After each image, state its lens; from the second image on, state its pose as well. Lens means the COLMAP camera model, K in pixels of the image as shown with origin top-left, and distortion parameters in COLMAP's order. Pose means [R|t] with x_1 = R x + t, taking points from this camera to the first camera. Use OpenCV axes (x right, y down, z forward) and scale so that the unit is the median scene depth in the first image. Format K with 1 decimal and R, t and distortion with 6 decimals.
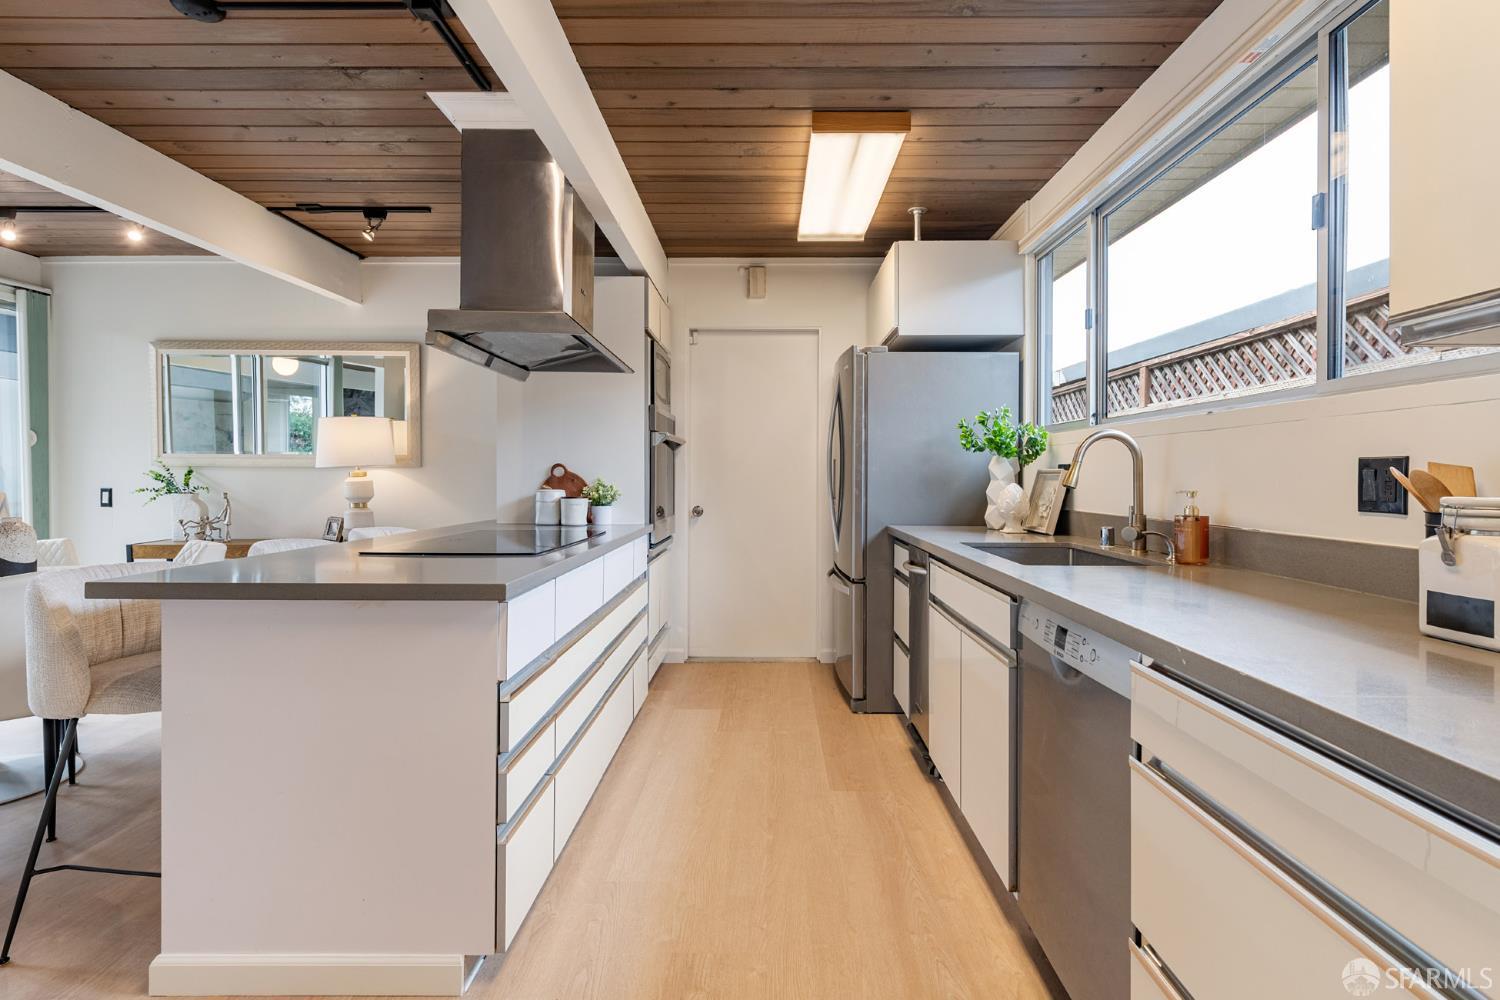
lens RADIAL K [[736.7, 0, 762.4], [0, 736.7, 482.3], [0, 0, 1]] dist [0.014094, -0.007162]
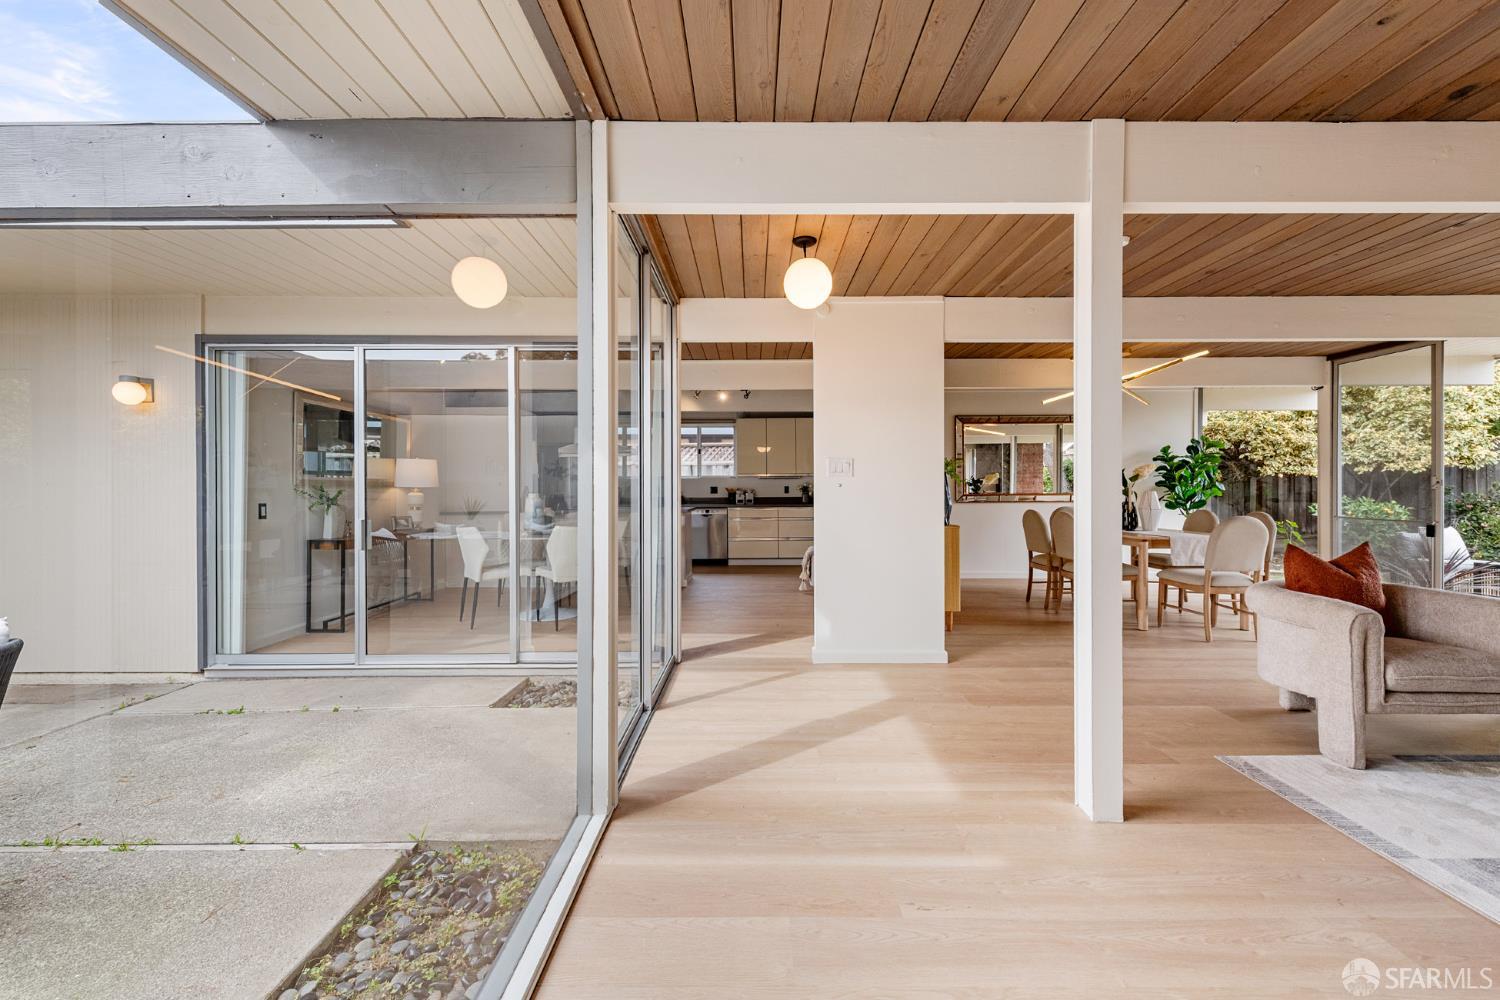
lens RADIAL K [[603.2, 0, 756.1], [0, 603.2, 488.9], [0, 0, 1]] dist [0.014338, -0.004247]
pose [[-0.004318, -0.002209, 0.999988, -2.545660], [0.016122, 0.999867, 0.002278, -0.007713], [-0.999861, 0.016131, -0.004282, 0.247892]]
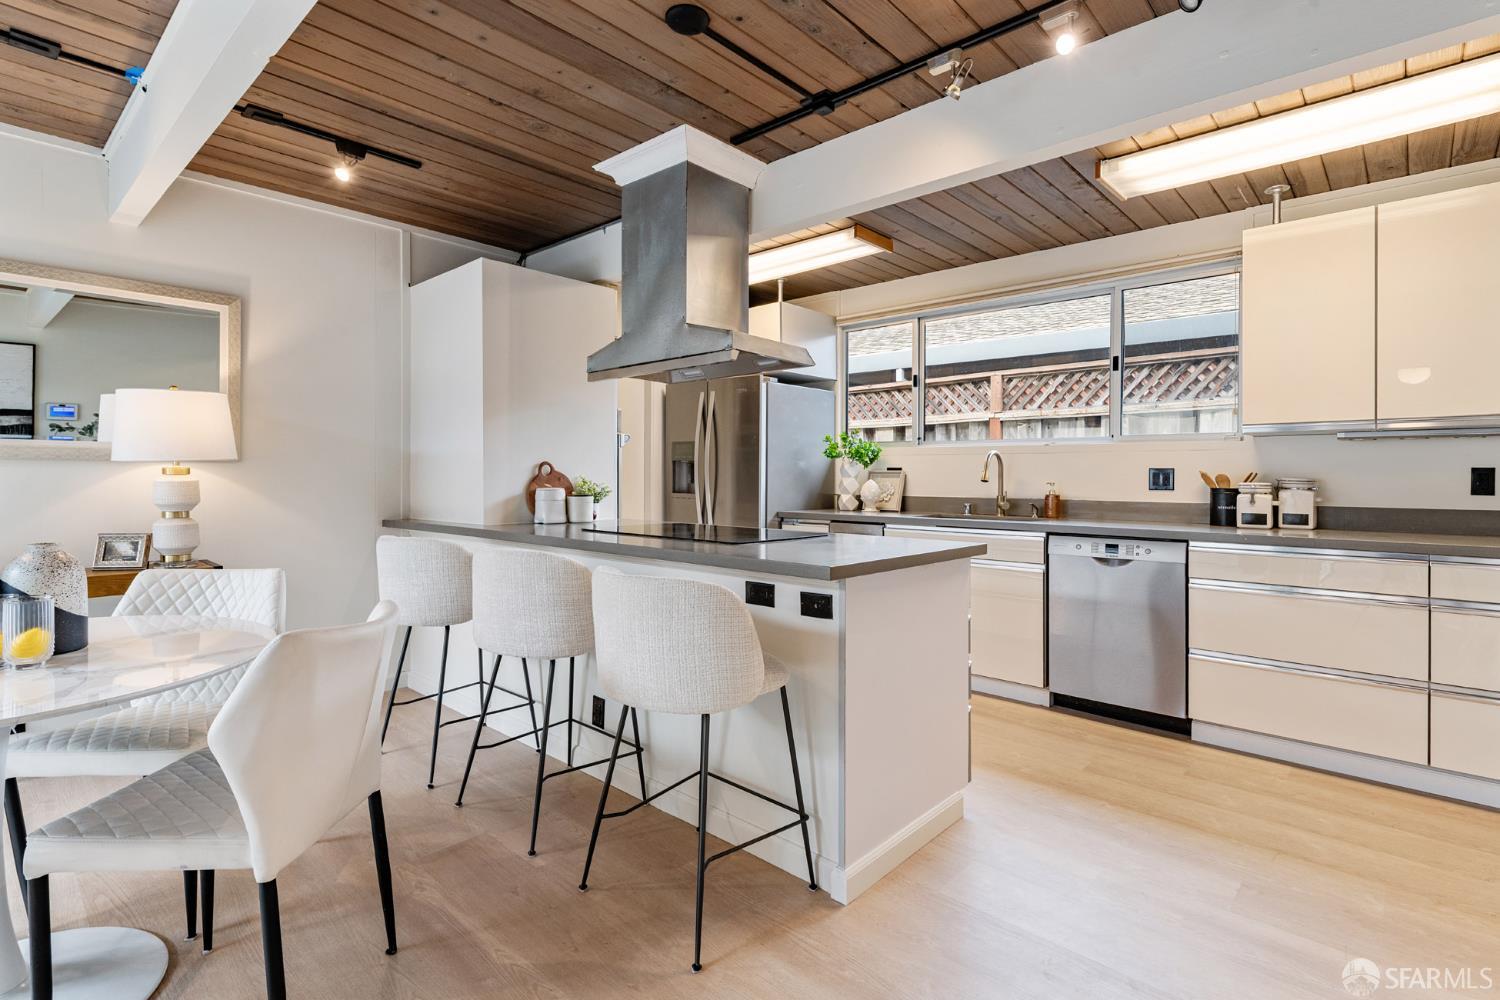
lens RADIAL K [[736.7, 0, 750.8], [0, 736.7, 477.3], [0, 0, 1]] dist [0.014094, -0.007162]
pose [[0.667176, -0.001095, 0.744899, -0.902708], [0.004253, 0.999988, -0.002339, -0.001129], [-0.744888, 0.004728, 0.667173, 0.149793]]
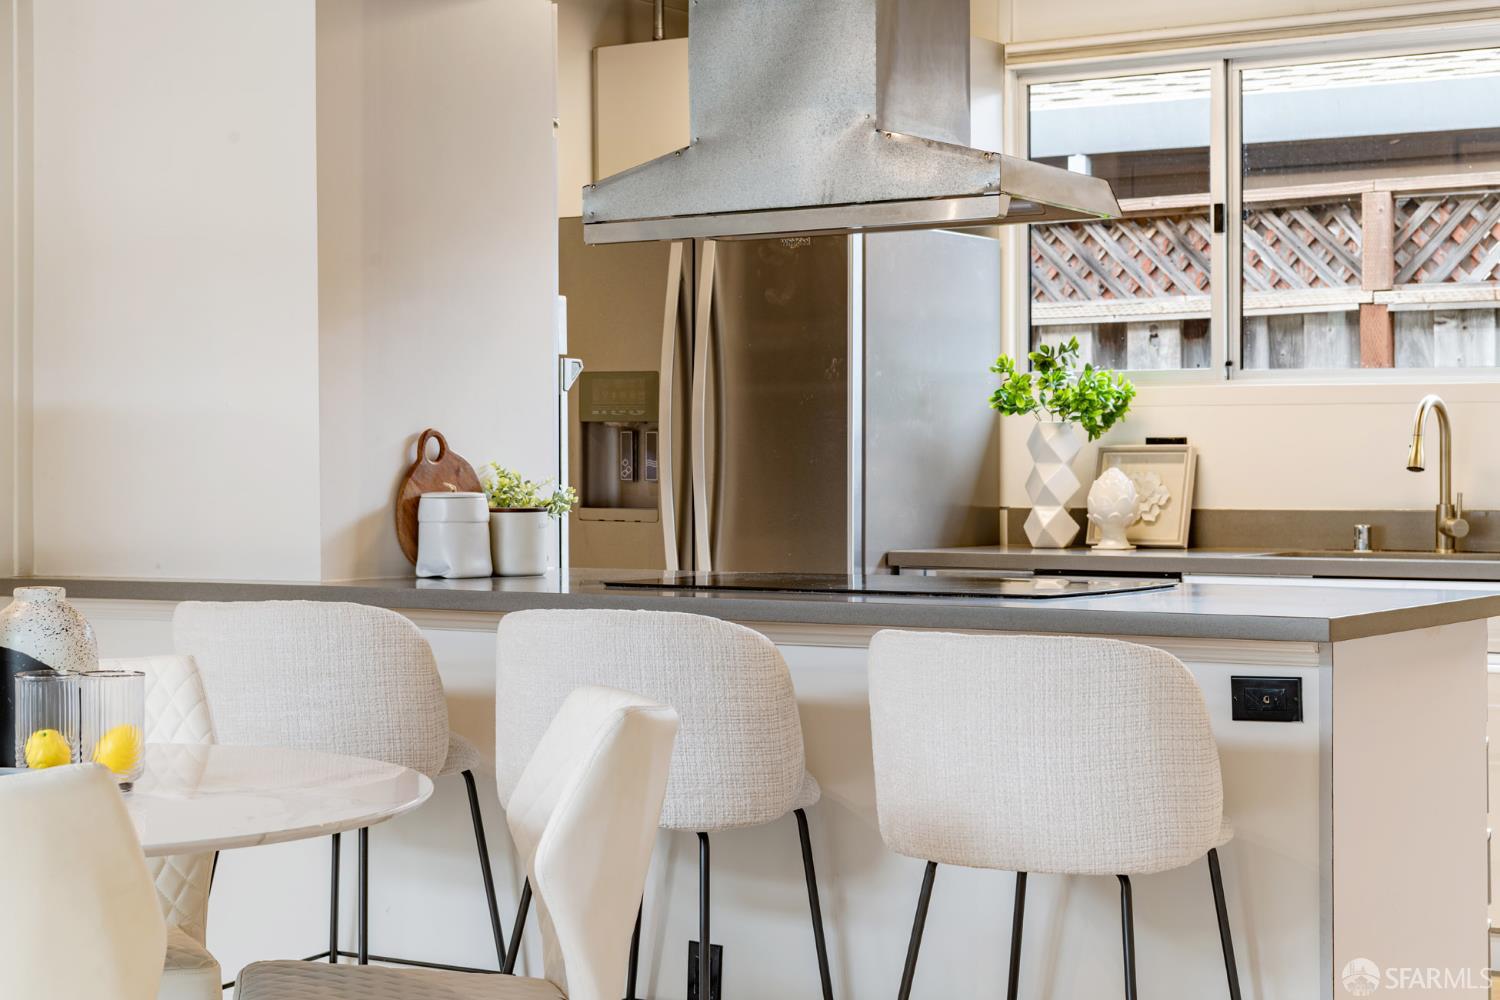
lens RADIAL K [[2611.7, 0, 730.4], [0, 2611.7, 445.4], [0, 0, 1]] dist [0.036409, 0.000000]
pose [[0.549293, 0.001524, 0.835629, -1.516003], [0.012752, 0.999867, -0.010206, 0.000383], [-0.835533, 0.016262, 0.549200, 0.077086]]
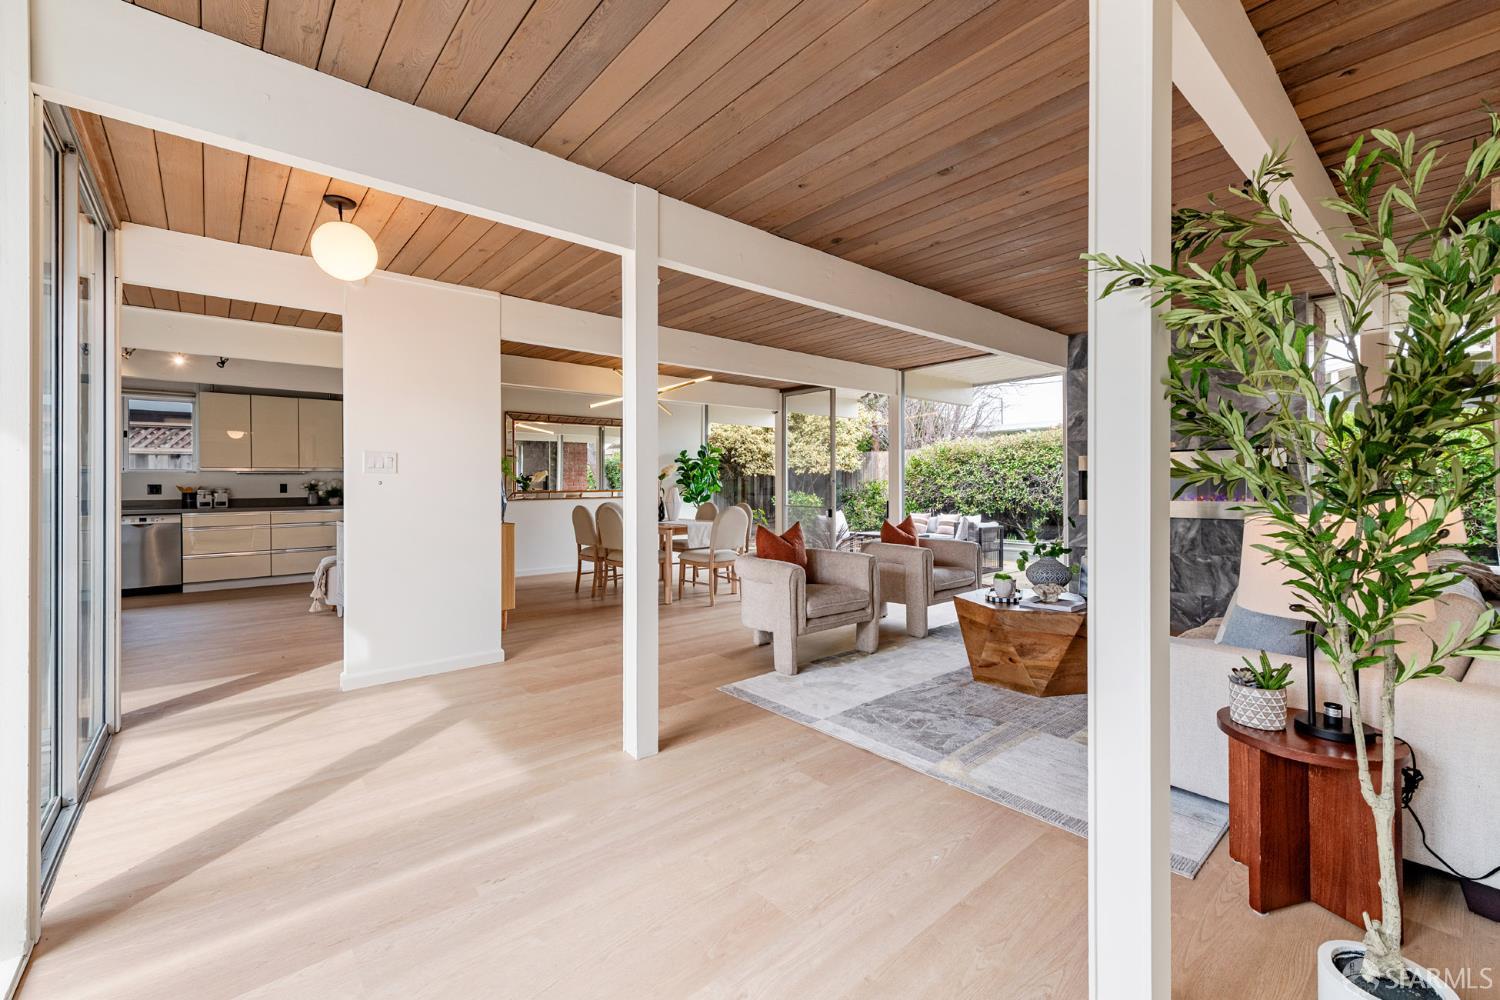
lens RADIAL K [[623.1, 0, 759.1], [0, 623.1, 480.1], [0, 0, 1]] dist [0.011820, -0.004338]
pose [[-0.659872, 0.006552, 0.751350, -2.612447], [0.013955, 0.999896, 0.003536, -0.008657], [-0.751249, 0.012819, -0.659895, 0.301022]]
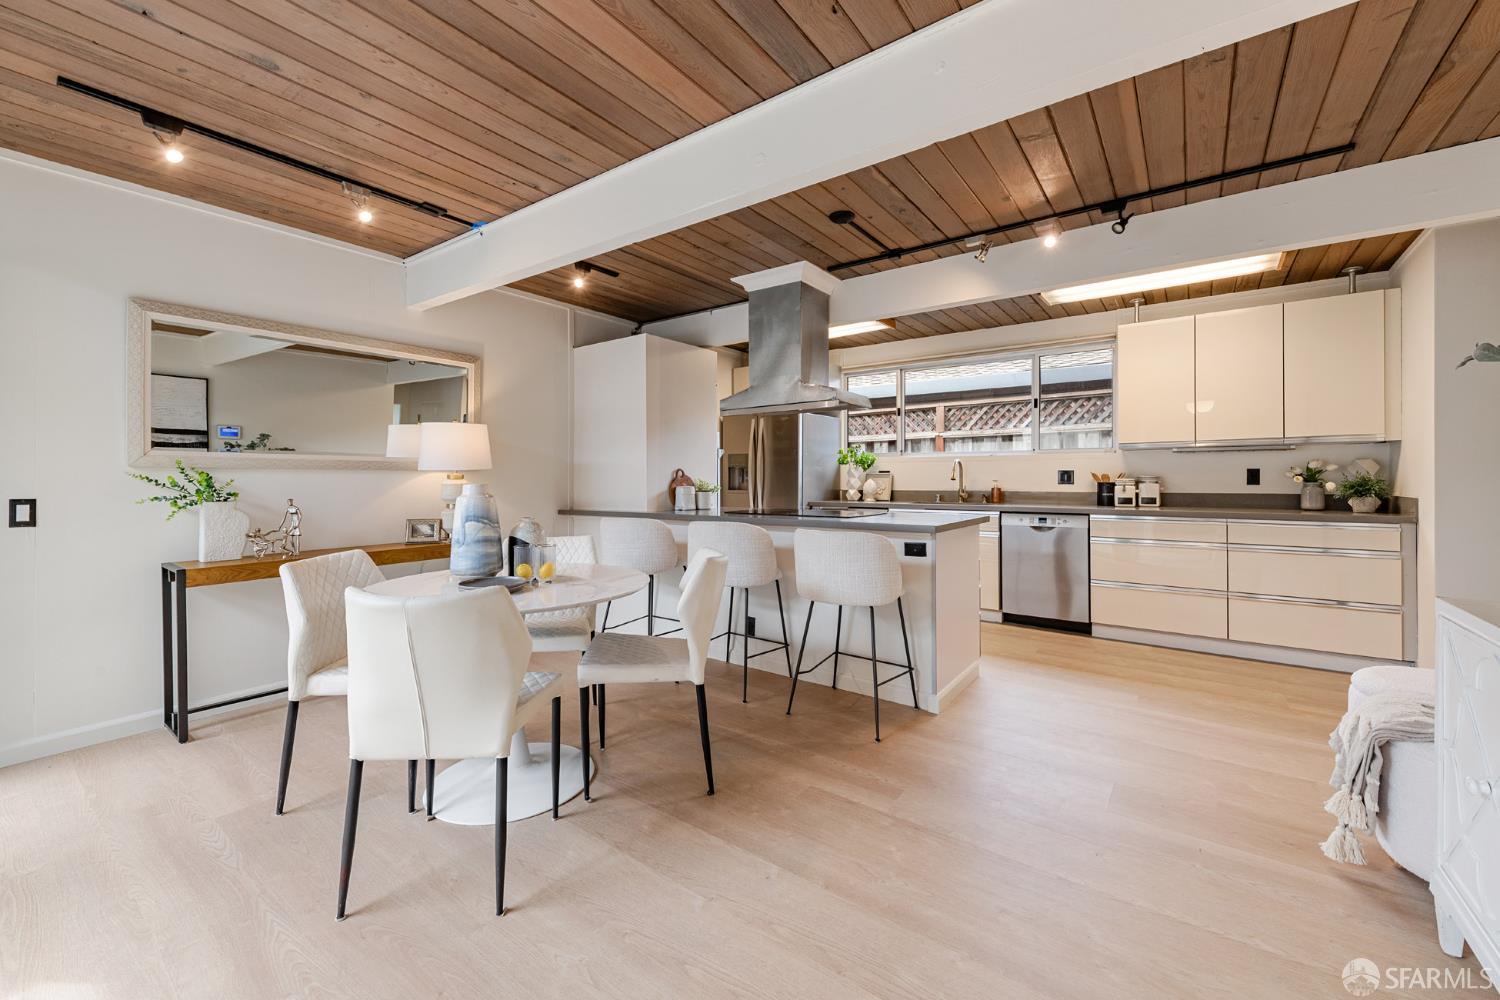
lens RADIAL K [[603.2, 0, 757.3], [0, 603.2, 478.4], [0, 0, 1]] dist [0.014338, -0.004247]
pose [[0.584021, -0.005200, 0.811722, -1.267824], [0.013202, 0.999908, -0.003093, -0.000476], [-0.811631, 0.012523, 0.584036, 0.187621]]
